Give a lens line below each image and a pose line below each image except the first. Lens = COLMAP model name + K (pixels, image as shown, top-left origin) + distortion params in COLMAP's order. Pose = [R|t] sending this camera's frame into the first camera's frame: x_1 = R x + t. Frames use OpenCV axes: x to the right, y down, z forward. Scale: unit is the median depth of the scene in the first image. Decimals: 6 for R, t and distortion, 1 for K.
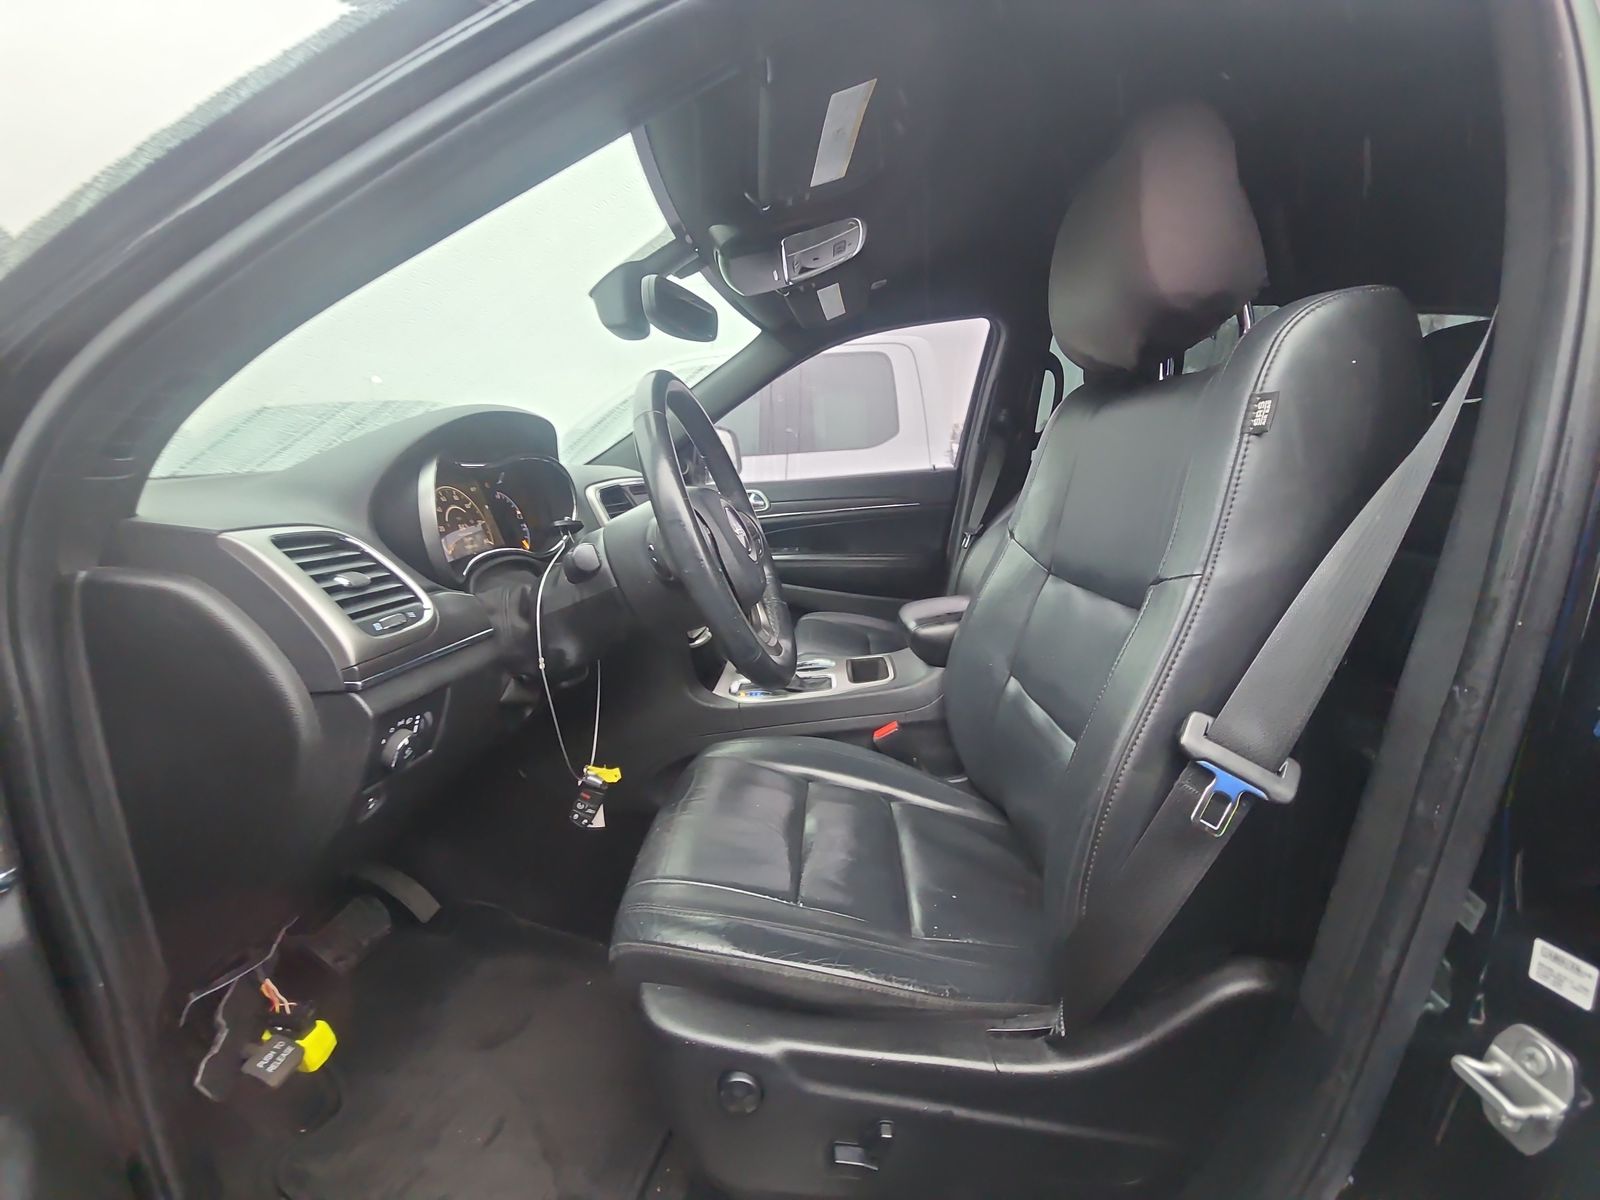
lens RADIAL K [[658.2, 0, 790.9], [0, 658.2, 597.7], [0, 0, 1]] dist [0.001413, -0.000105]
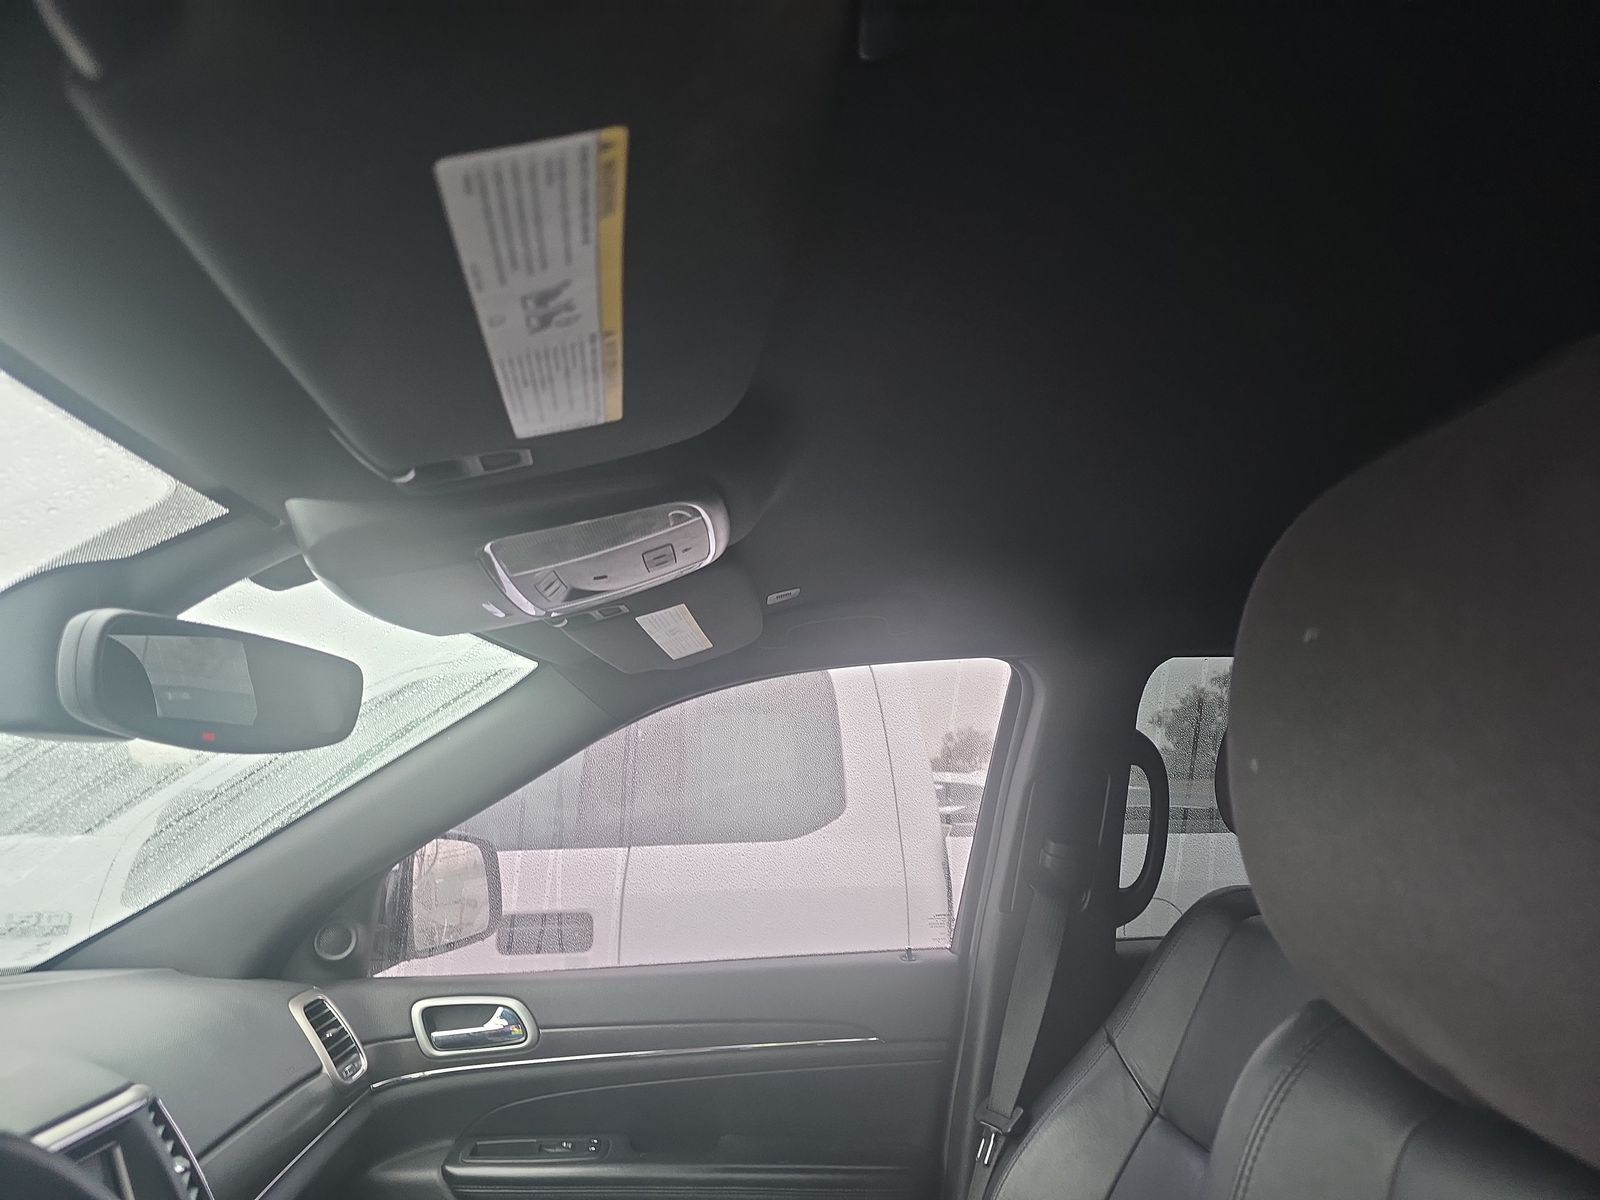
lens RADIAL K [[1073.8, 0, 803.4], [0, 1073.8, 600.6], [0, 0, 1]] dist [0.036496, -0.008527]
pose [[0.993777, 0.052582, 0.098195, 0.061036], [-0.014439, 0.934936, -0.354521, -0.168802], [-0.110448, 0.350897, 0.929878, 0.237800]]
